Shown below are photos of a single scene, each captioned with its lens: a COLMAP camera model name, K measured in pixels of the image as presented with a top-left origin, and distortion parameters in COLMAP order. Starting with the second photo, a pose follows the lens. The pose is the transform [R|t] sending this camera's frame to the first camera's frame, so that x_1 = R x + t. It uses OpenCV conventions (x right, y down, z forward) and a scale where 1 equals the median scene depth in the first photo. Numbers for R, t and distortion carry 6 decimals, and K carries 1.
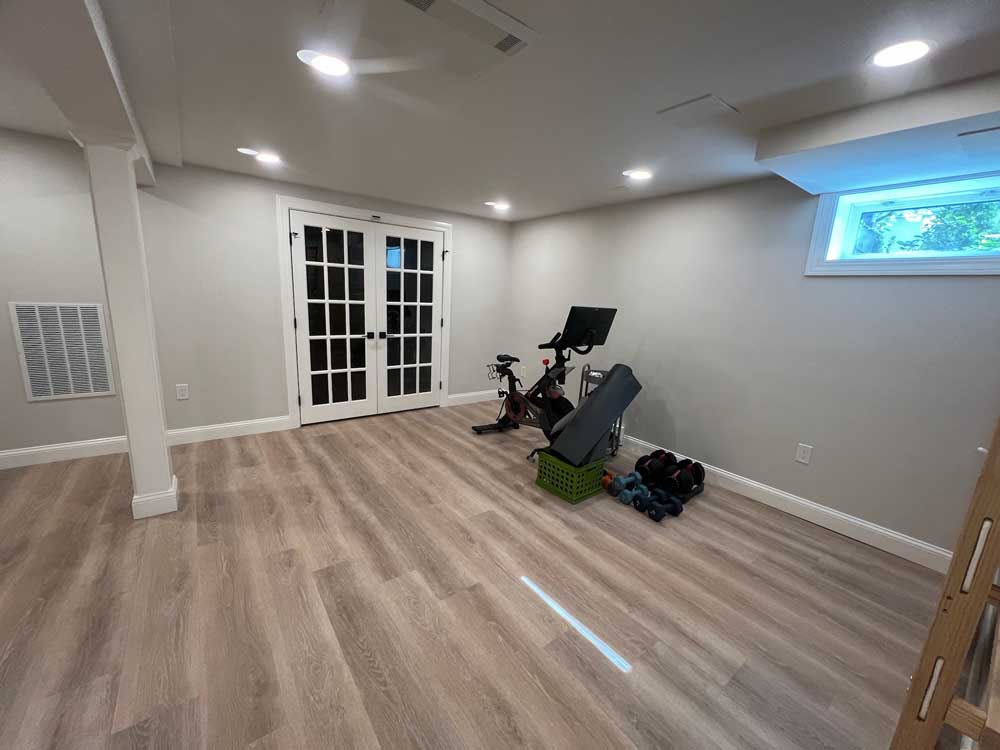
lens RADIAL K [[399.3, 0, 501.8], [0, 399.3, 376.7], [0, 0, 1]] dist [-0.001800, 0.000557]
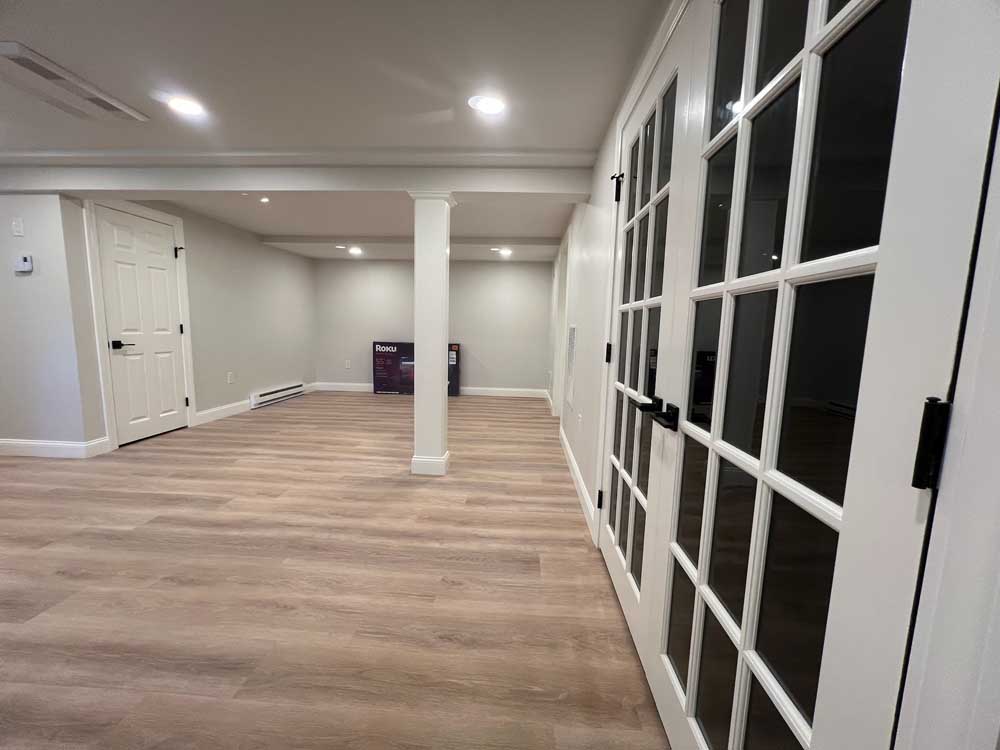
lens RADIAL K [[399.3, 0, 499.1], [0, 399.3, 377.5], [0, 0, 1]] dist [-0.001800, 0.000557]
pose [[-0.645174, 0.027470, -0.763542, -0.030356], [-0.214333, 0.952718, 0.215382, -0.209499], [0.733357, 0.302611, -0.608781, 1.392746]]
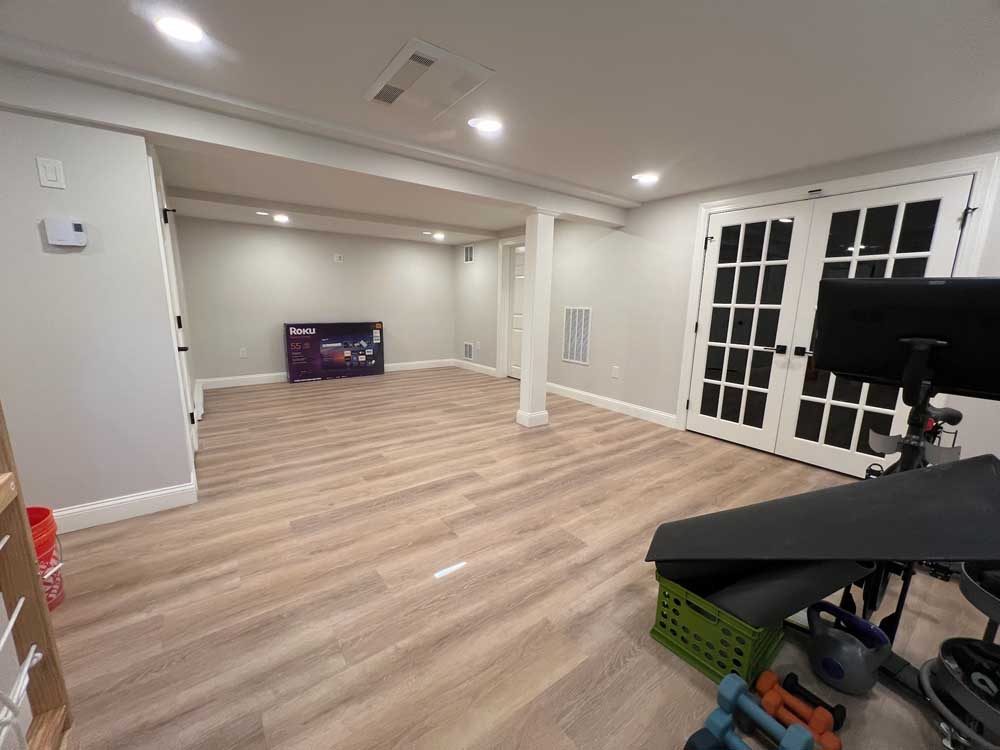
lens RADIAL K [[399.3, 0, 497.6], [0, 399.3, 377.5], [0, 0, 1]] dist [-0.001800, 0.000557]
pose [[-0.011183, 0.141692, -0.989848, 0.573612], [-0.225696, 0.964007, 0.140542, -0.046131], [0.974134, 0.224976, 0.021199, 0.591716]]
